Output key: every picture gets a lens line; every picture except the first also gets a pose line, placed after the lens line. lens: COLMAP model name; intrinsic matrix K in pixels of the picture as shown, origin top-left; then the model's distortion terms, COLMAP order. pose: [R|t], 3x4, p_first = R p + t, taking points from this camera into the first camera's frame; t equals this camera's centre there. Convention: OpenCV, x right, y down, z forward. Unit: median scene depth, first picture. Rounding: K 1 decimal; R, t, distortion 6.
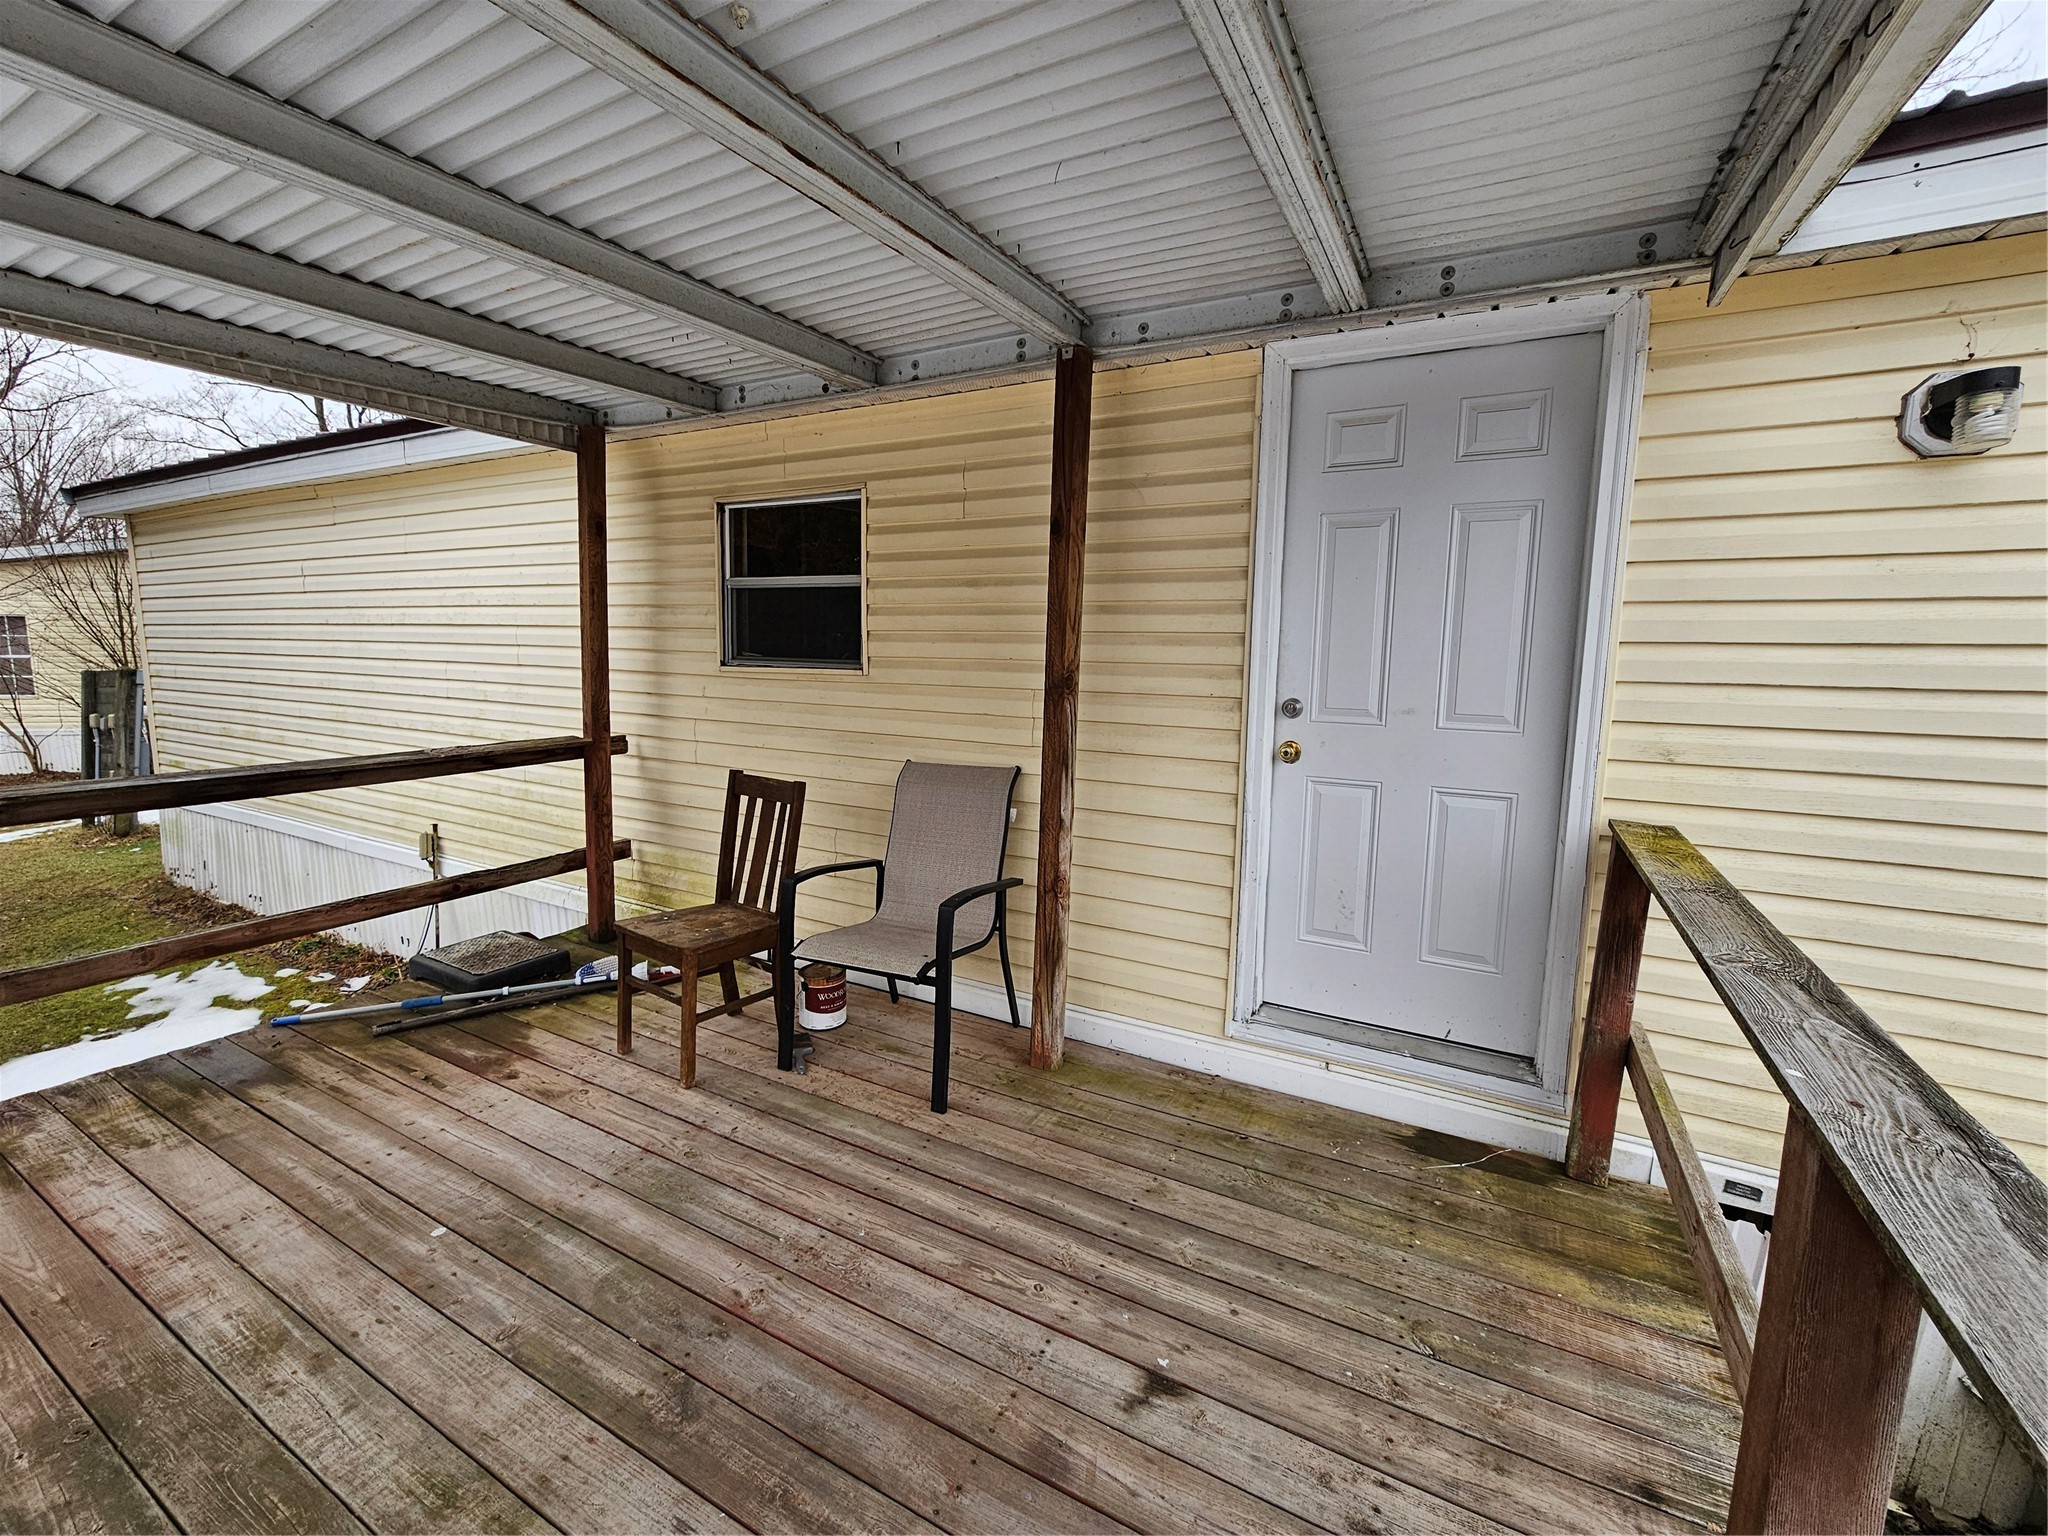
lens RADIAL K [[836.8, 0, 1023.4], [0, 836.8, 758.8], [0, 0, 1]] dist [-0.006487, 0.000731]
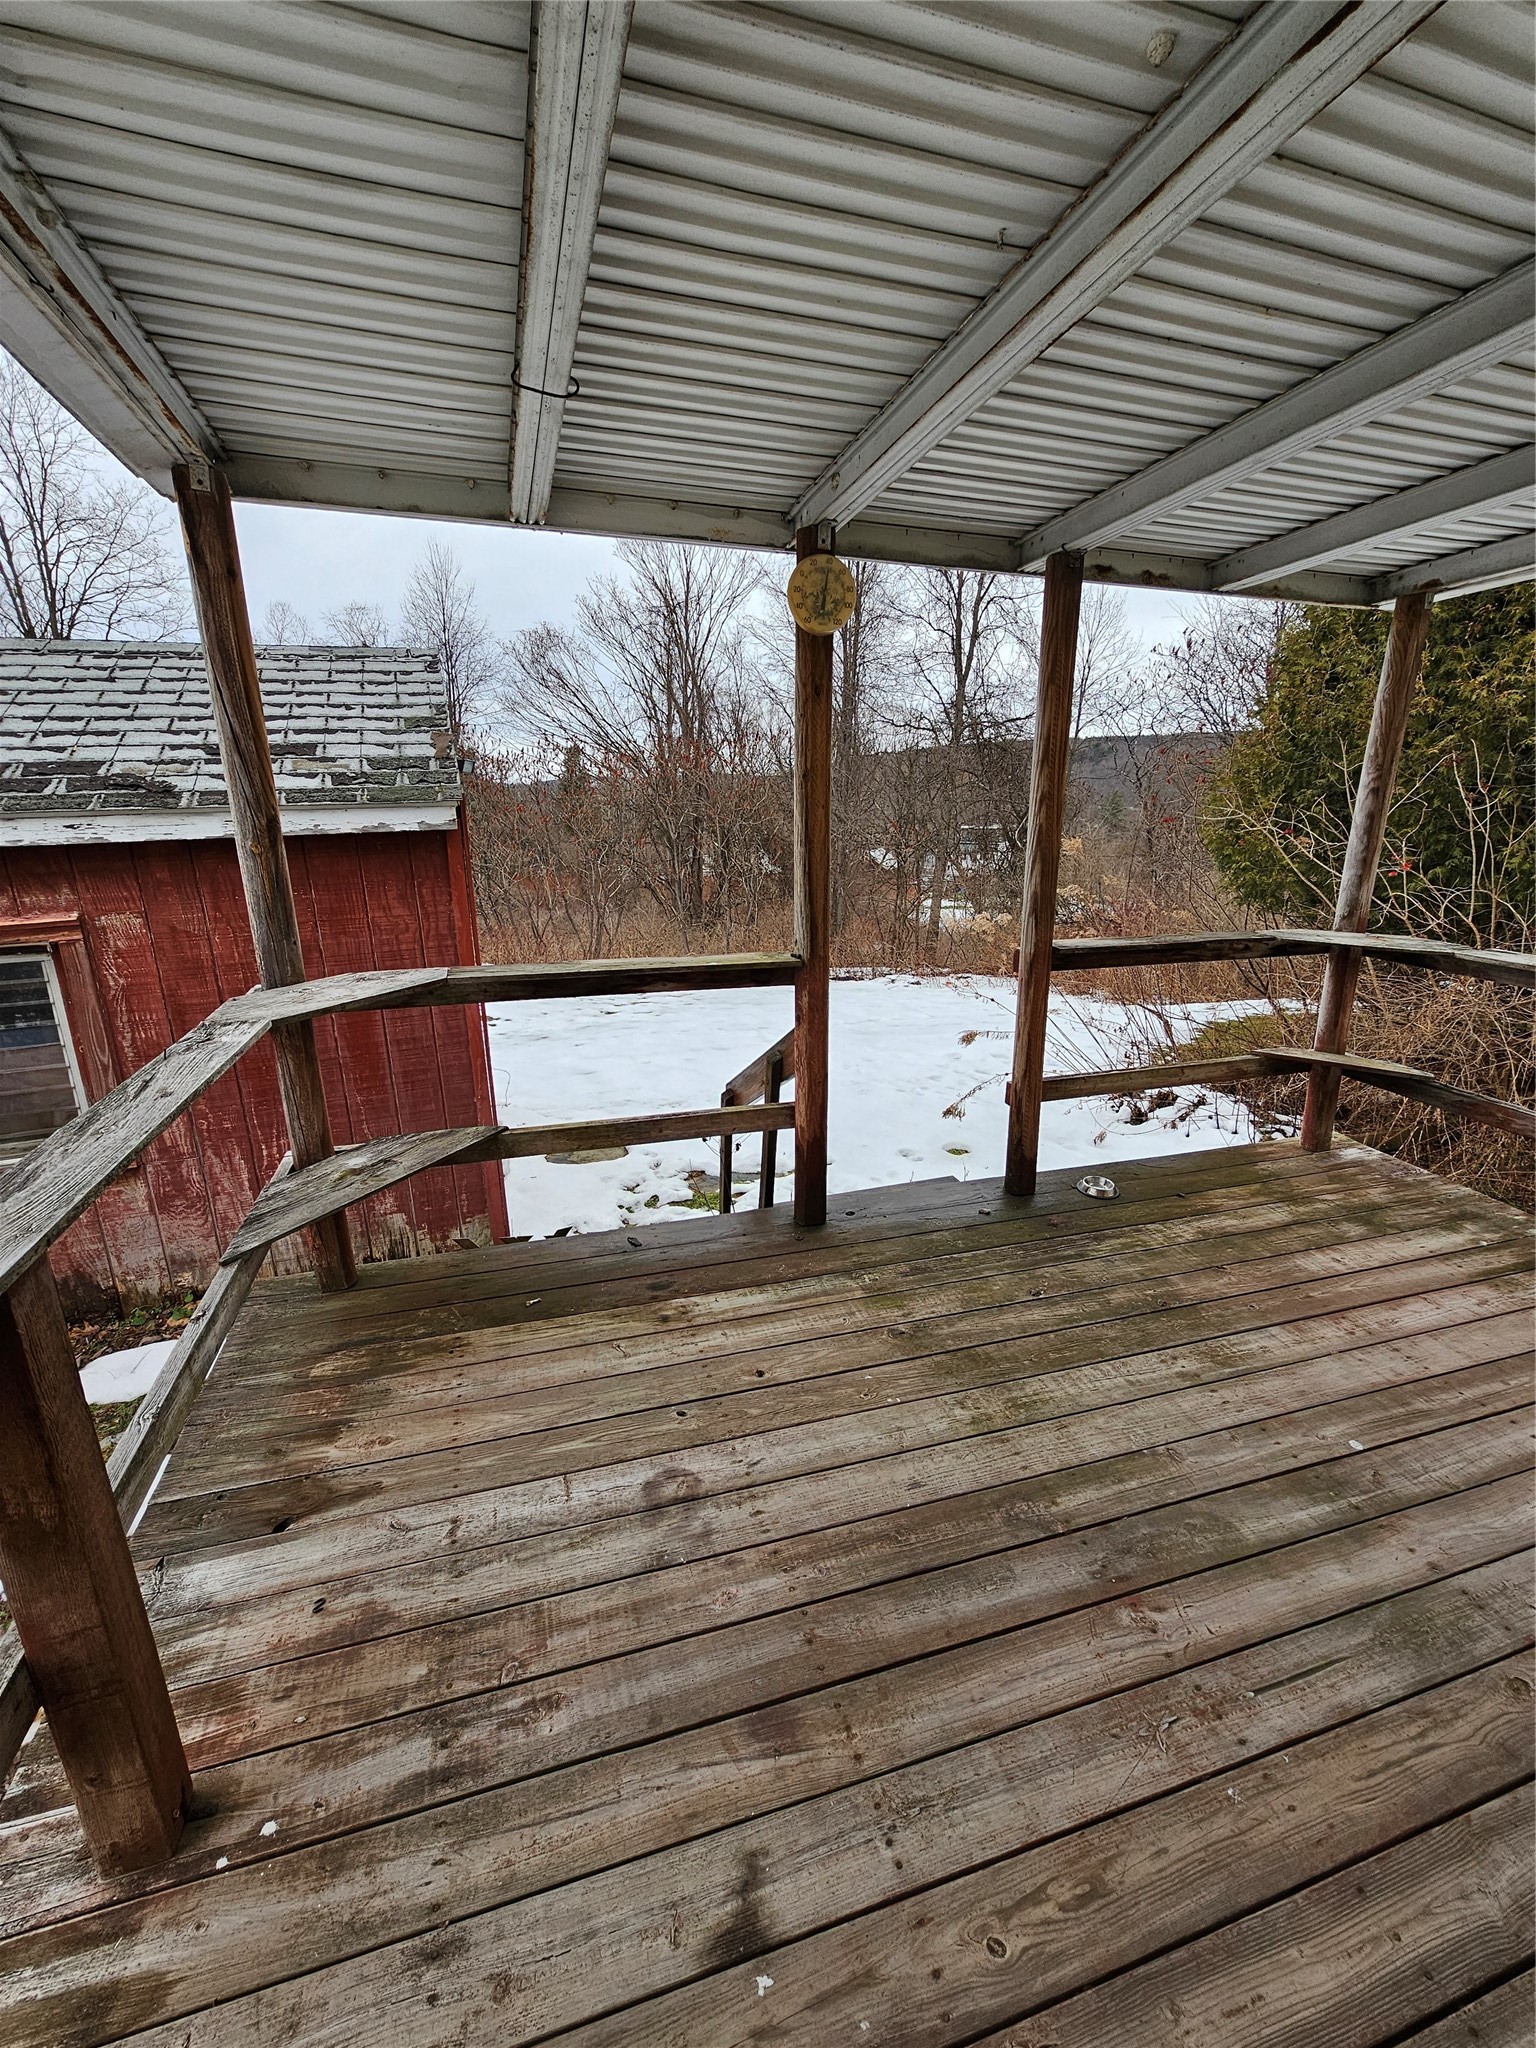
lens RADIAL K [[836.8, 0, 765.9], [0, 836.8, 1040.5], [0, 0, 1]] dist [-0.006487, 0.000731]
pose [[-0.698866, 0.175690, -0.693339, 0.484332], [-0.112159, 0.930452, 0.348826, -0.185896], [0.706404, 0.321547, -0.630556, 1.169101]]
